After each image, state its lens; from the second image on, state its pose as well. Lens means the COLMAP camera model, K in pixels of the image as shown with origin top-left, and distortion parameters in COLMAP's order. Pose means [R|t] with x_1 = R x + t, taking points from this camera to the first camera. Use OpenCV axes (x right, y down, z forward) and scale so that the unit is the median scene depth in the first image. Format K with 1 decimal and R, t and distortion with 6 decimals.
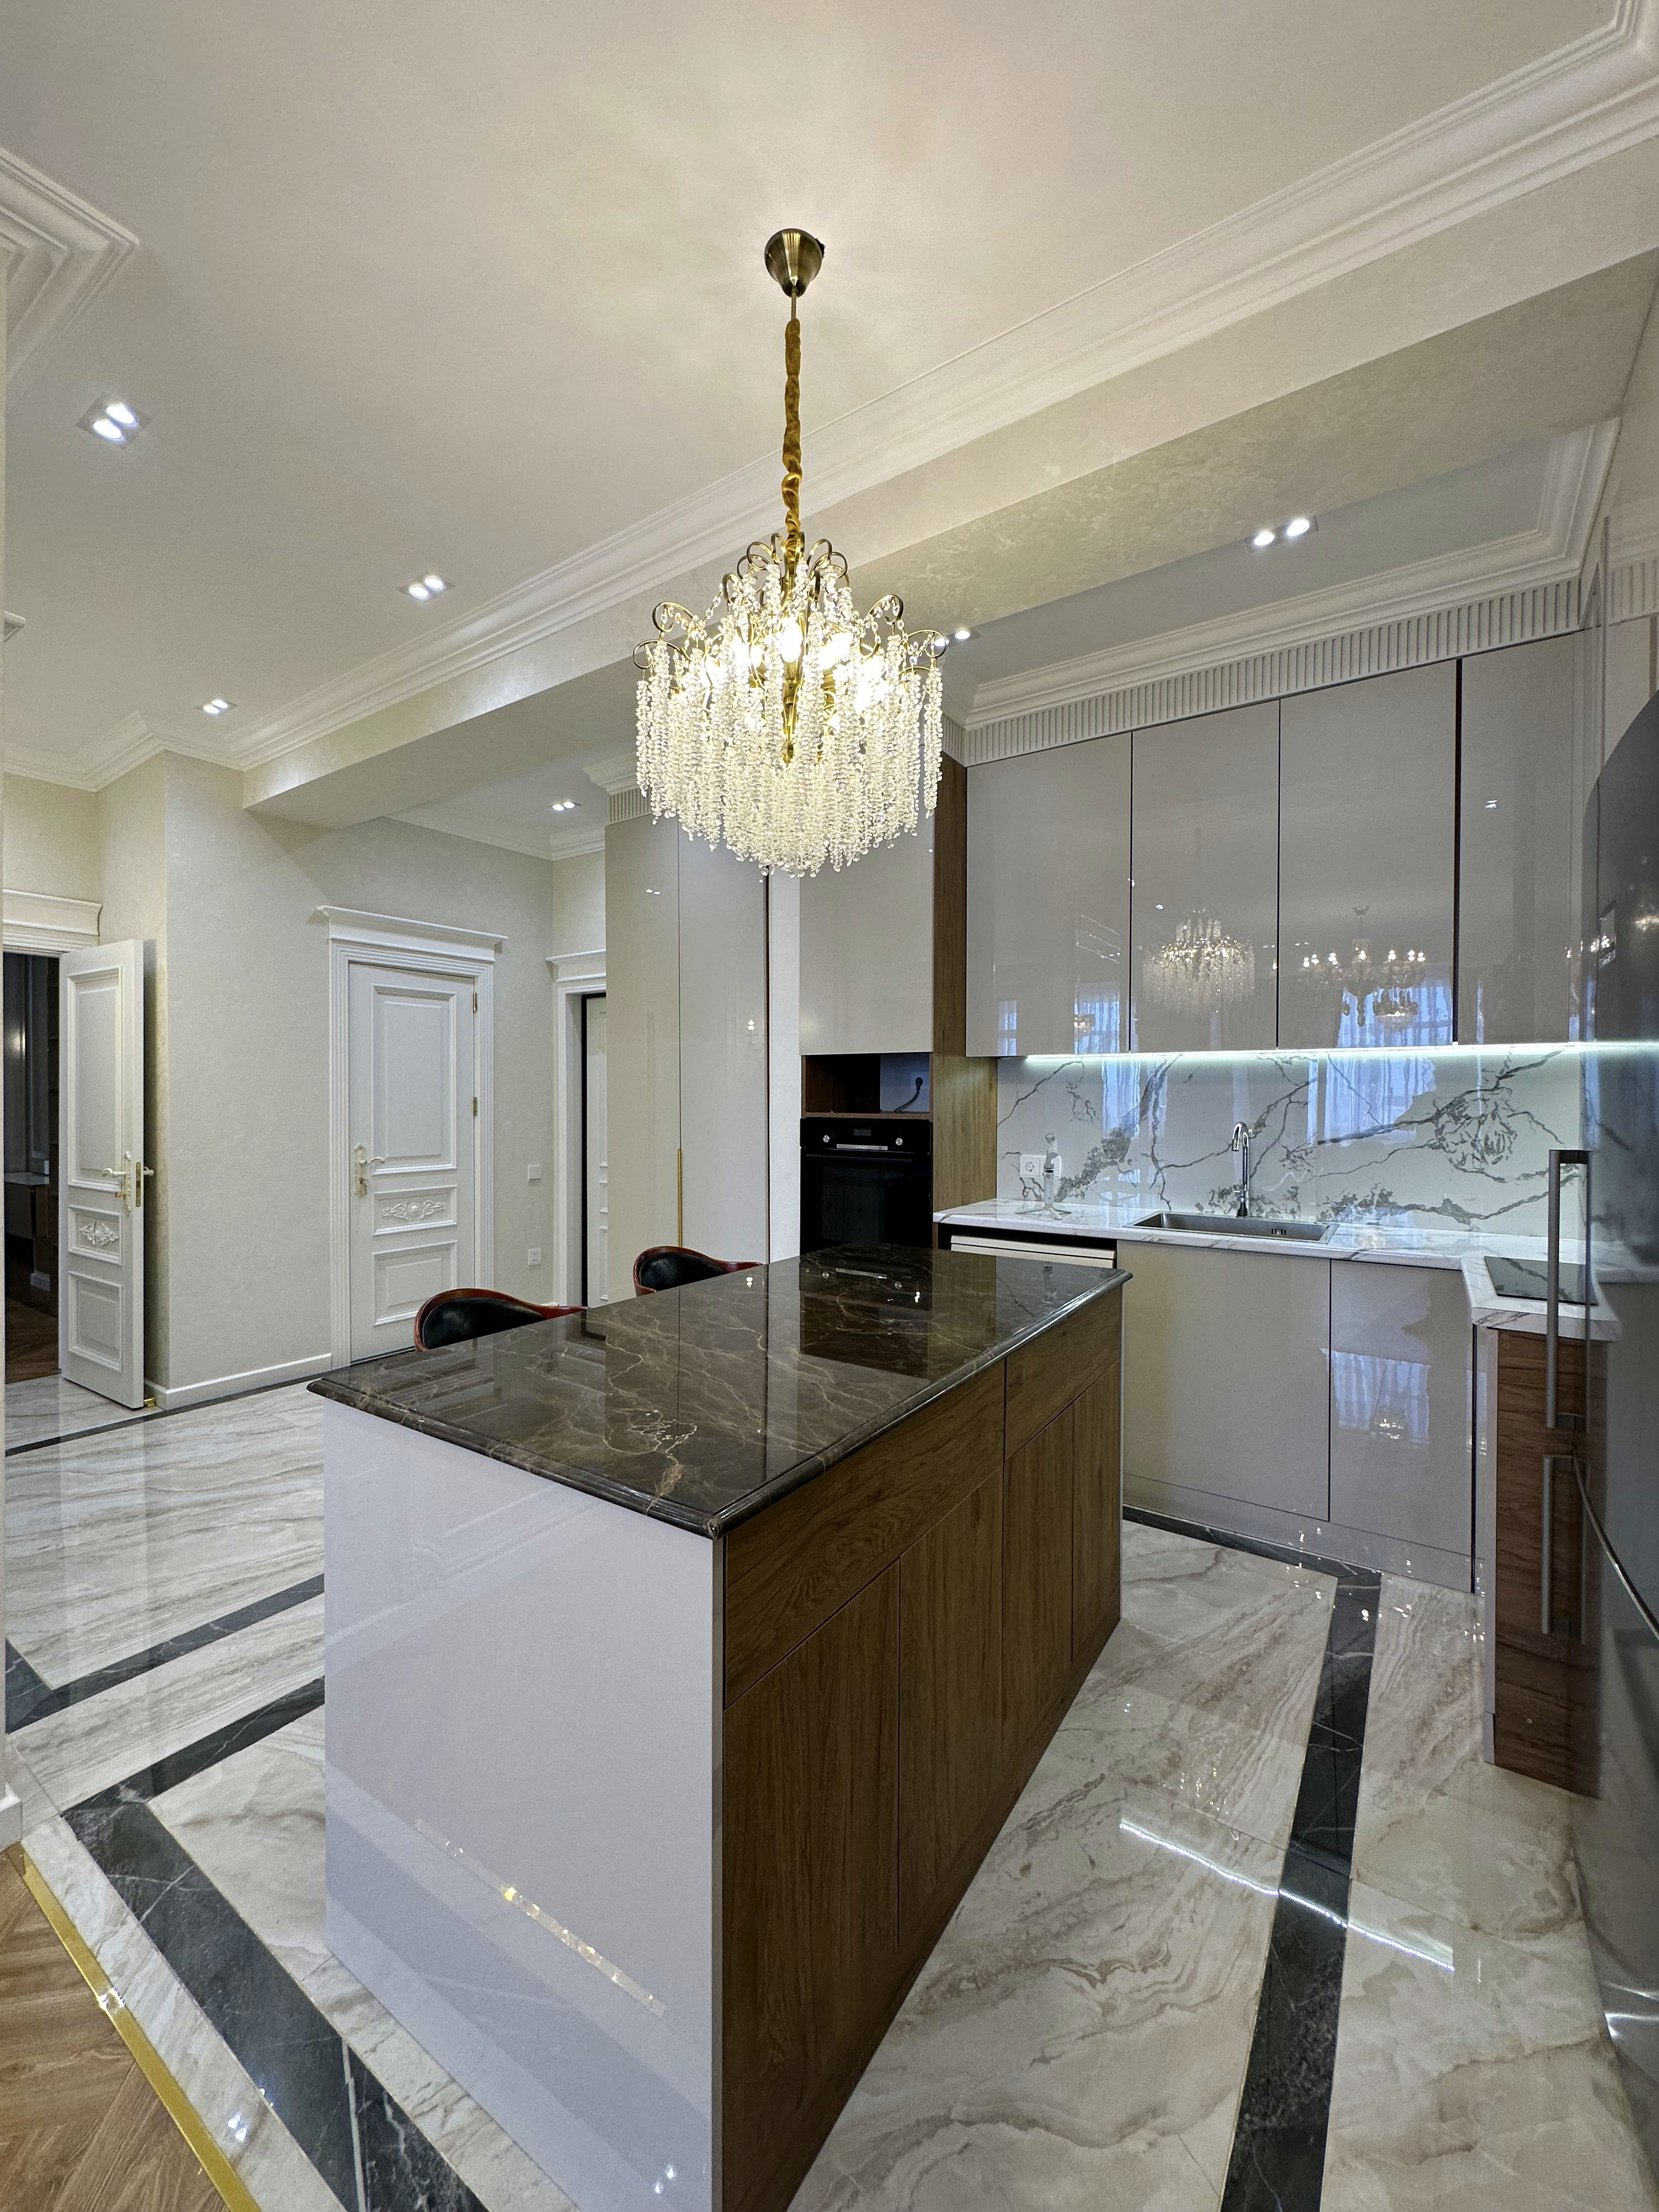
lens RADIAL K [[881.6, 0, 827.4], [0, 881.6, 1105.0], [0, 0, 1]] dist [-0.003082, 0.000097]
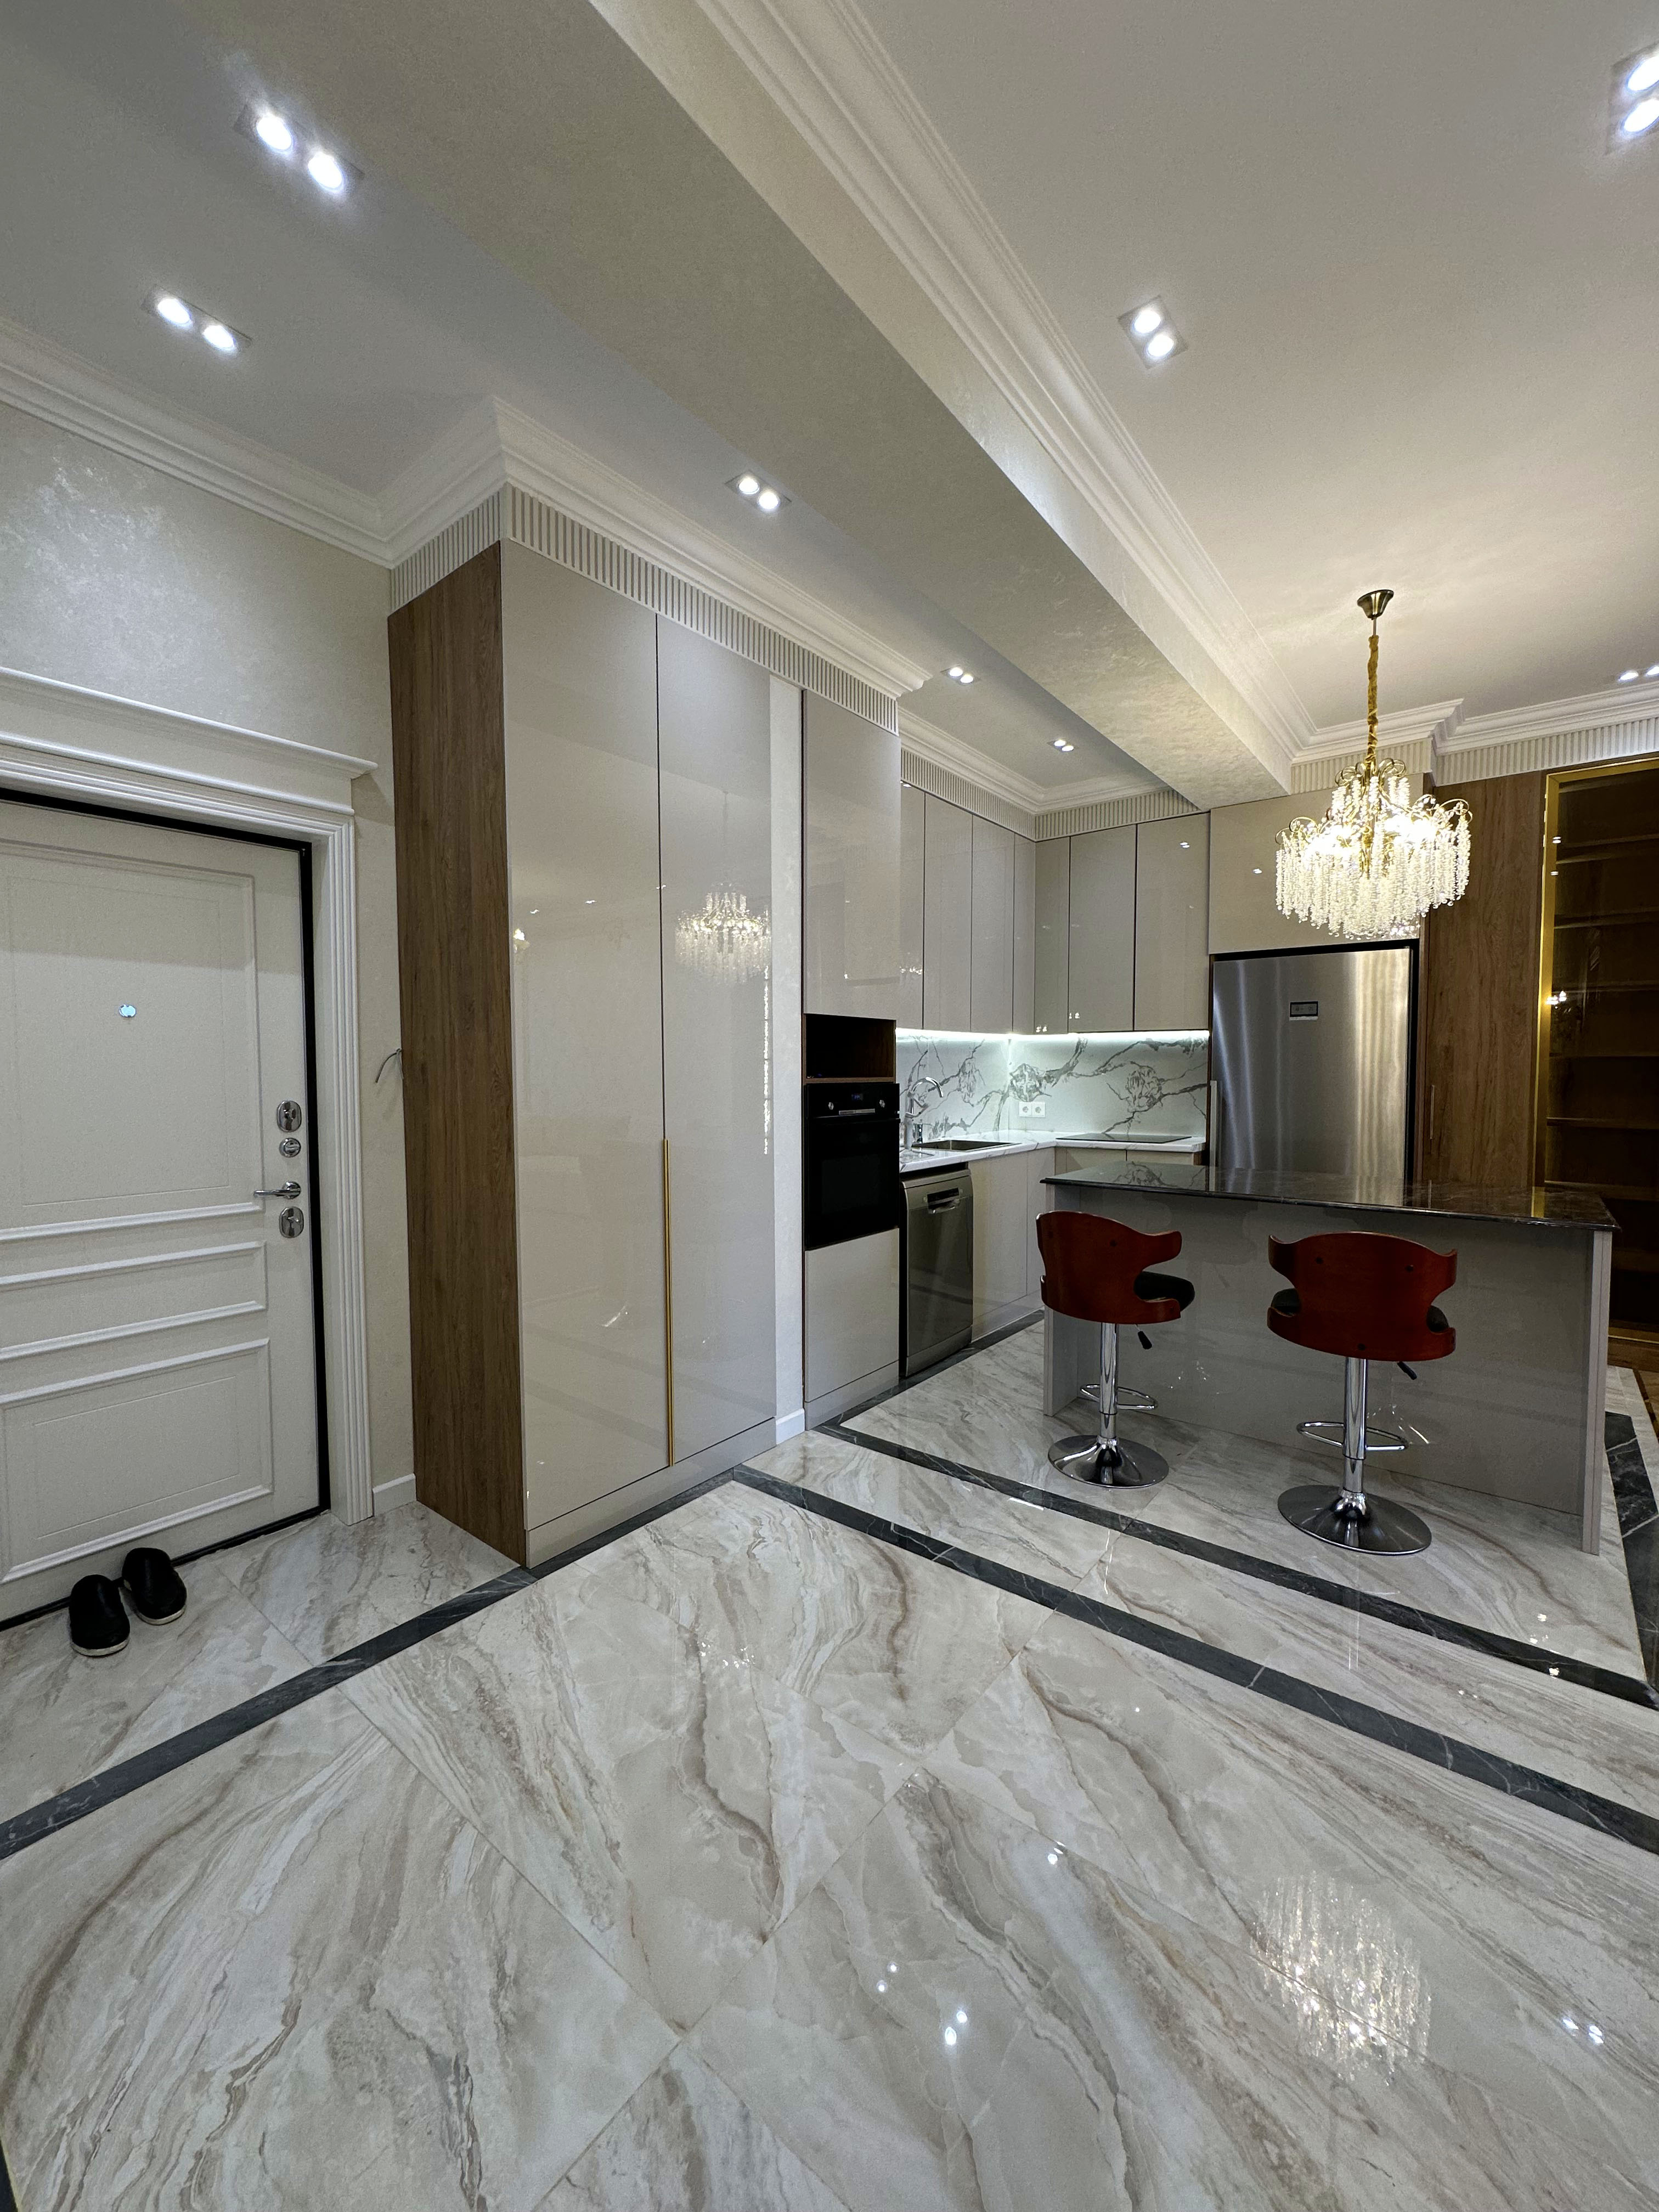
lens RADIAL K [[881.6, 0, 827.4], [0, 881.6, 1105.0], [0, 0, 1]] dist [-0.003082, 0.000097]
pose [[0.076756, -0.046941, 0.995944, -1.146632], [0.010482, 0.998874, 0.046272, -0.007350], [-0.996995, 0.006888, 0.077162, 1.152077]]
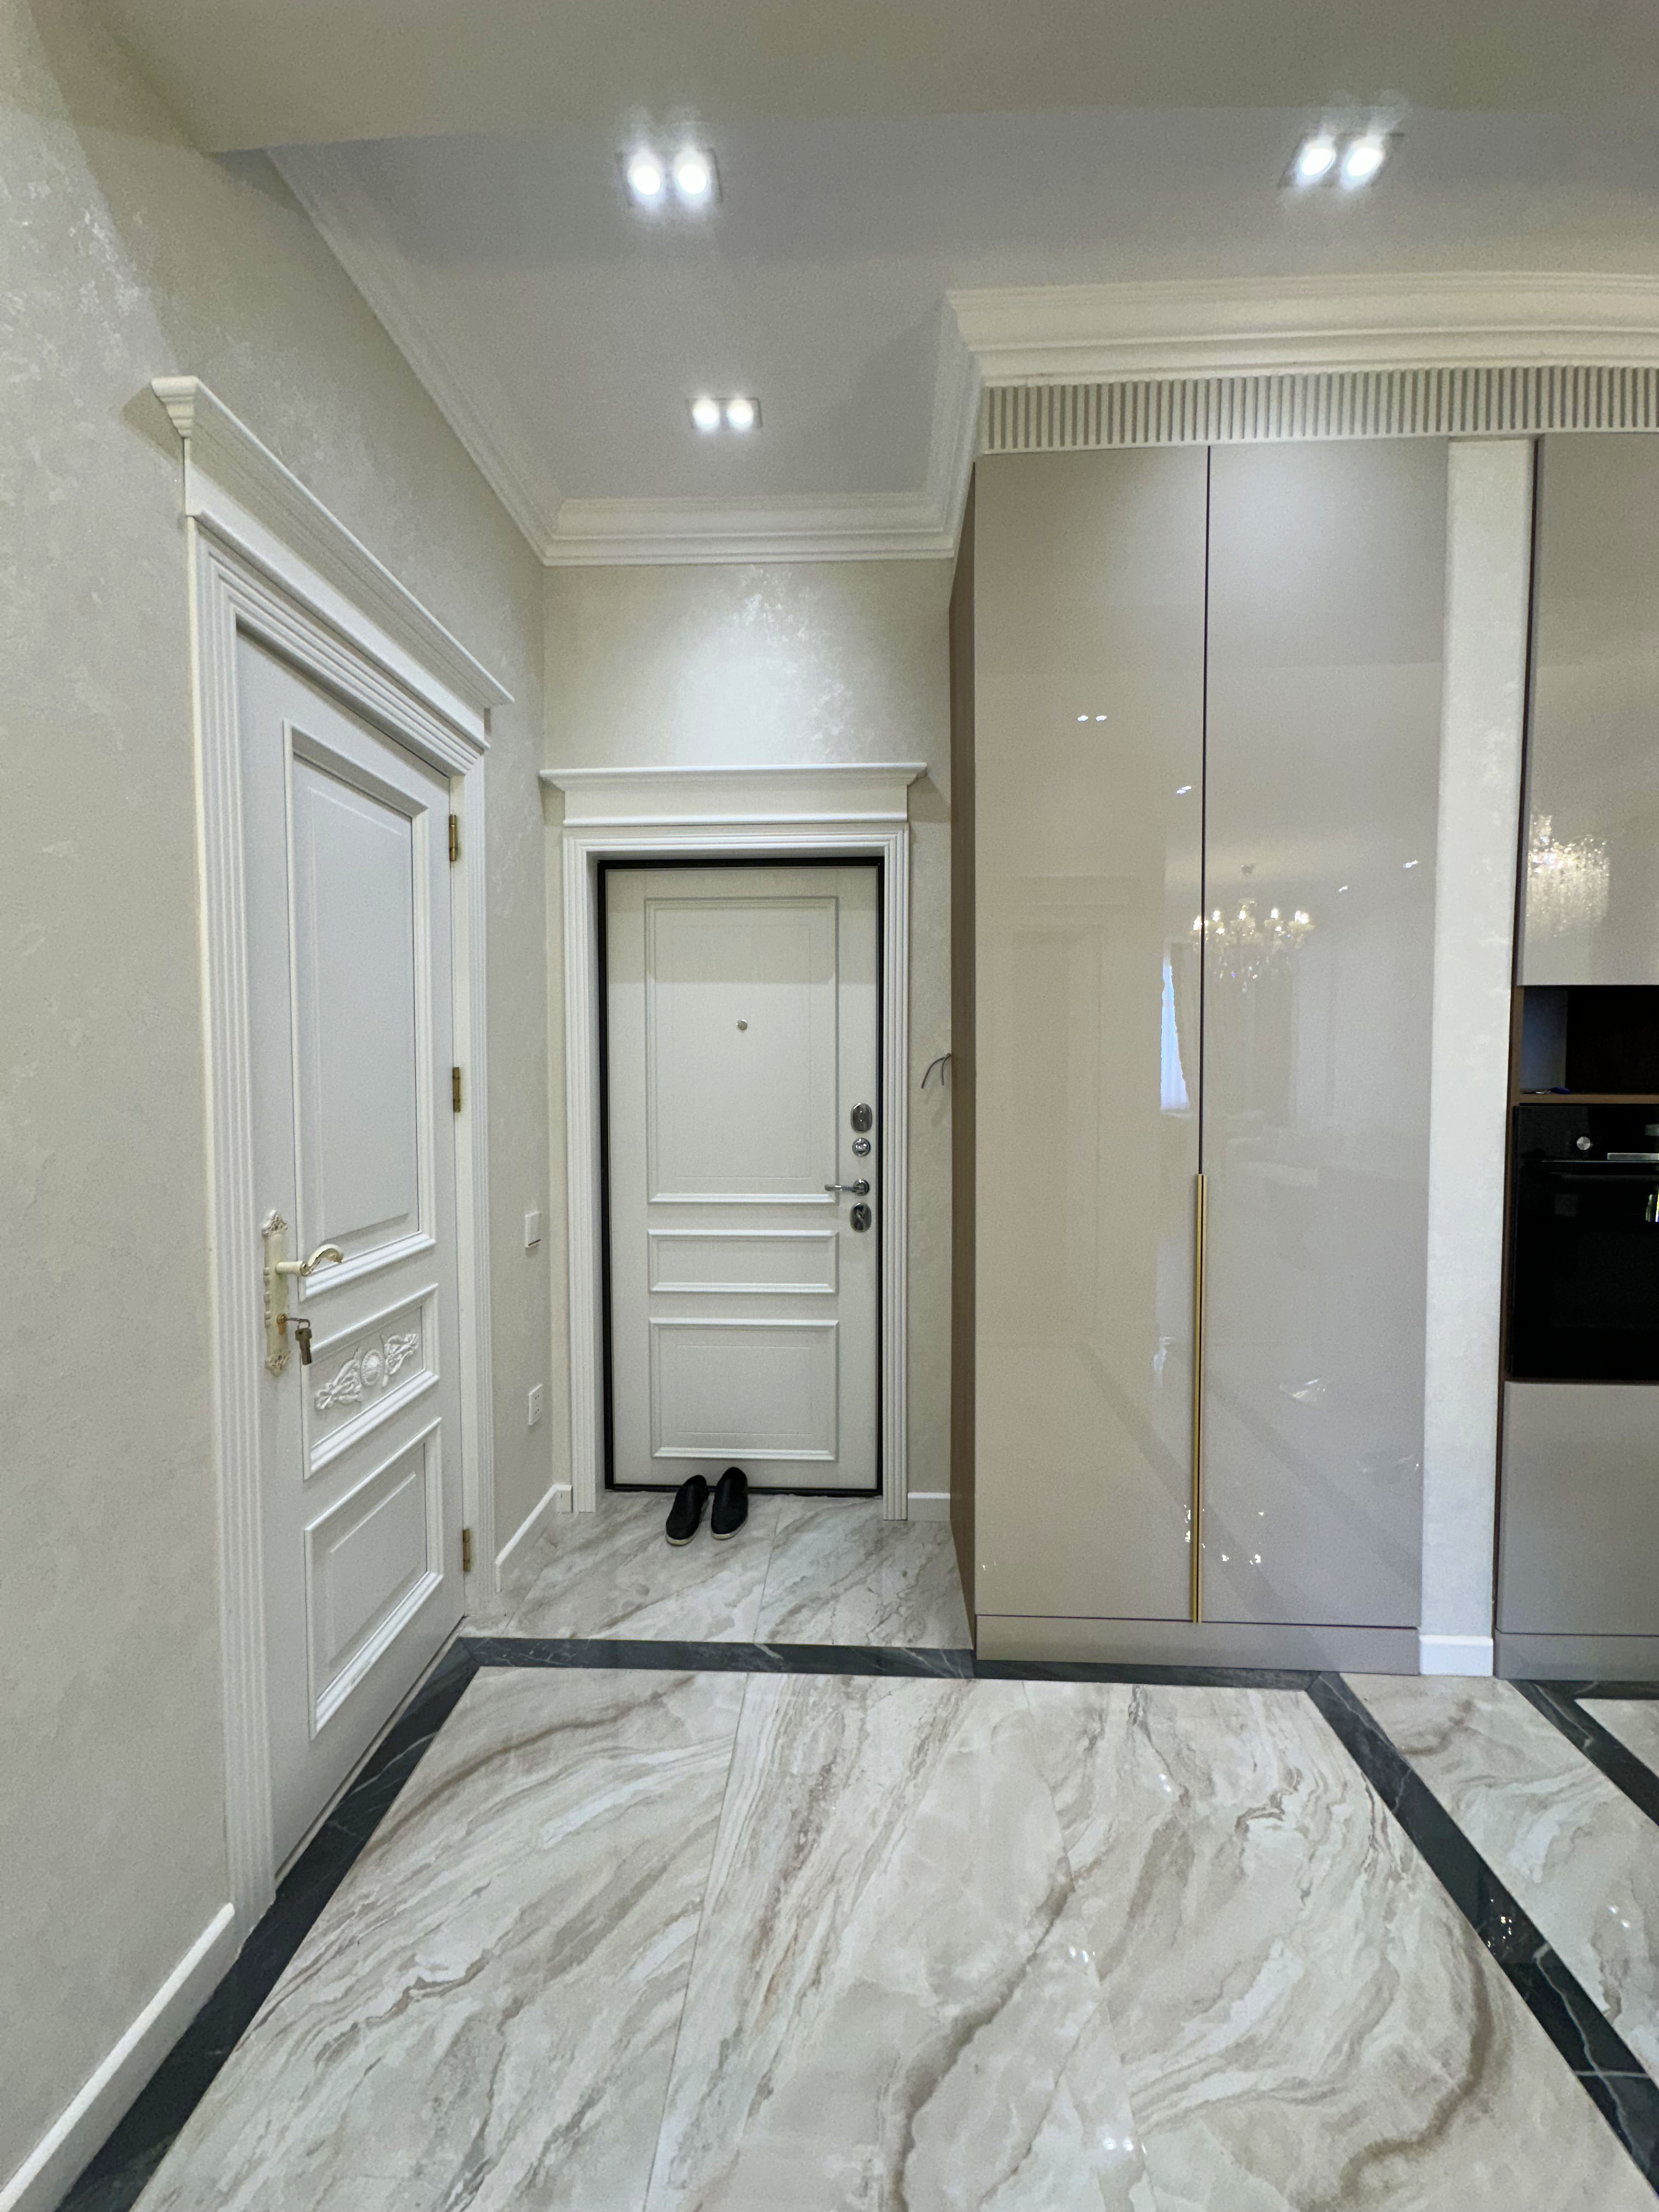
lens RADIAL K [[870.4, 0, 829.5], [0, 870.4, 1106.0], [0, 0, 1]] dist [-0.000668, -0.000014]
pose [[0.850370, -0.024010, 0.525637, -0.825231], [0.005344, 0.999301, 0.036999, -0.008071], [-0.526158, -0.028654, 0.849904, 0.980599]]
